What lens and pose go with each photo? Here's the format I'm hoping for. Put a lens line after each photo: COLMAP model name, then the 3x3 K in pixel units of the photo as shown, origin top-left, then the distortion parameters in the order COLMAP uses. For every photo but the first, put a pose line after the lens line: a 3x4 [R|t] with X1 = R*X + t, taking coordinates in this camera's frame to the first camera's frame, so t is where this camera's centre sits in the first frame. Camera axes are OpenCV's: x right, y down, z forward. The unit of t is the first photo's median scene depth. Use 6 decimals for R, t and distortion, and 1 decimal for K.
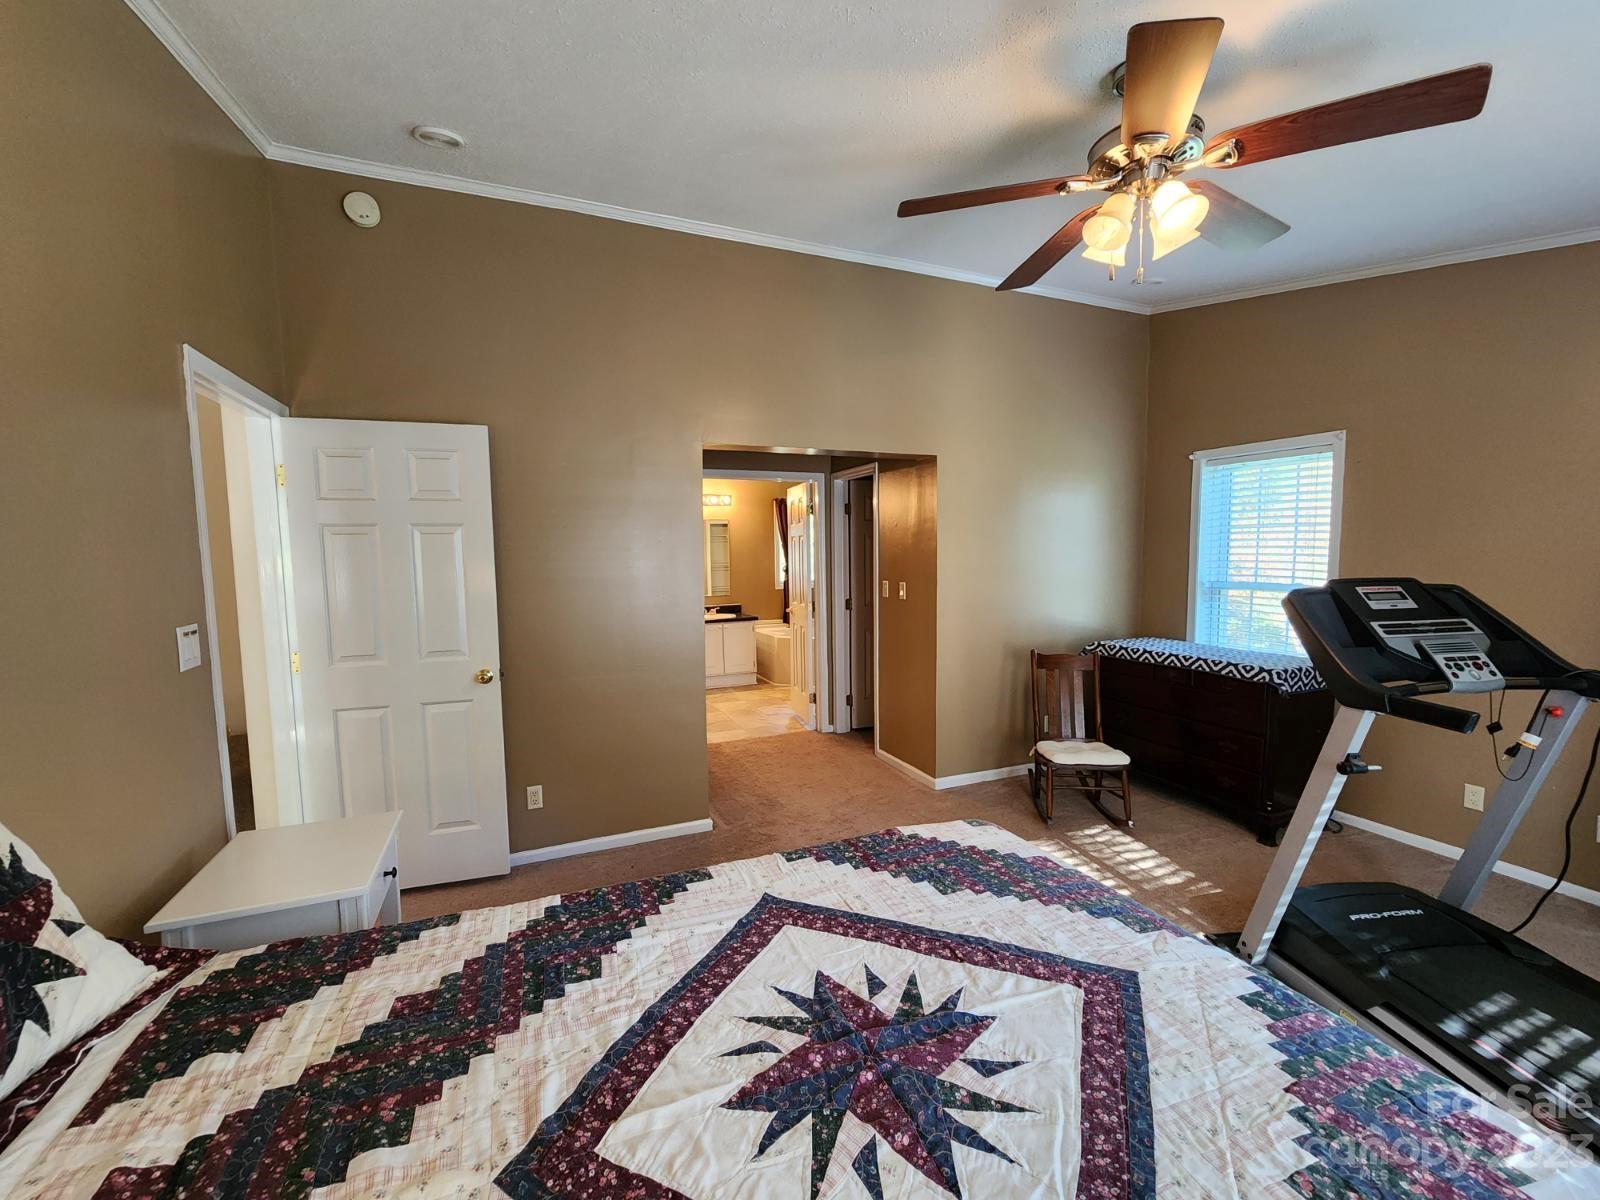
lens RADIAL K [[655.4, 0, 791.4], [0, 655.4, 602.9], [0, 0, 1]] dist [-0.000747, -0.000083]
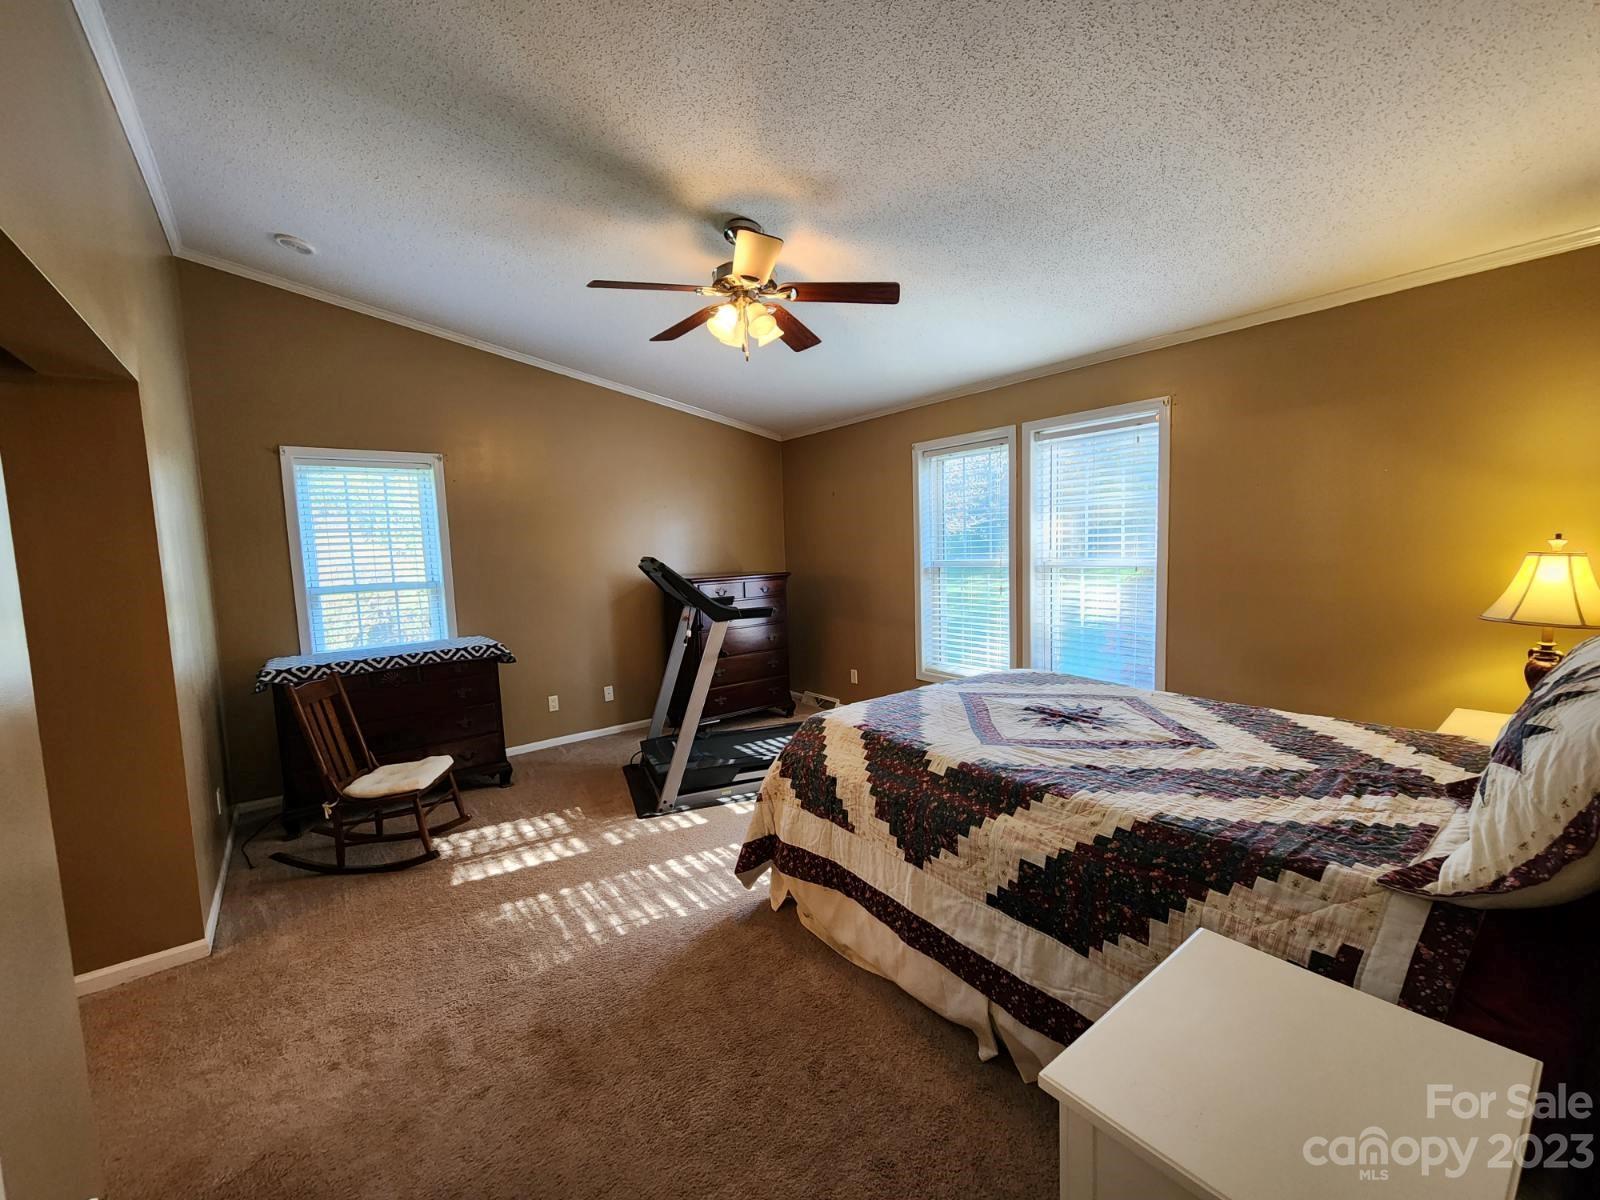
lens RADIAL K [[655.4, 0, 791.4], [0, 655.4, 602.9], [0, 0, 1]] dist [-0.000747, -0.000083]
pose [[-0.257193, -0.067117, 0.964027, -0.593202], [0.116779, 0.988116, 0.099949, -0.033773], [-0.959278, 0.138284, -0.246298, 0.768637]]
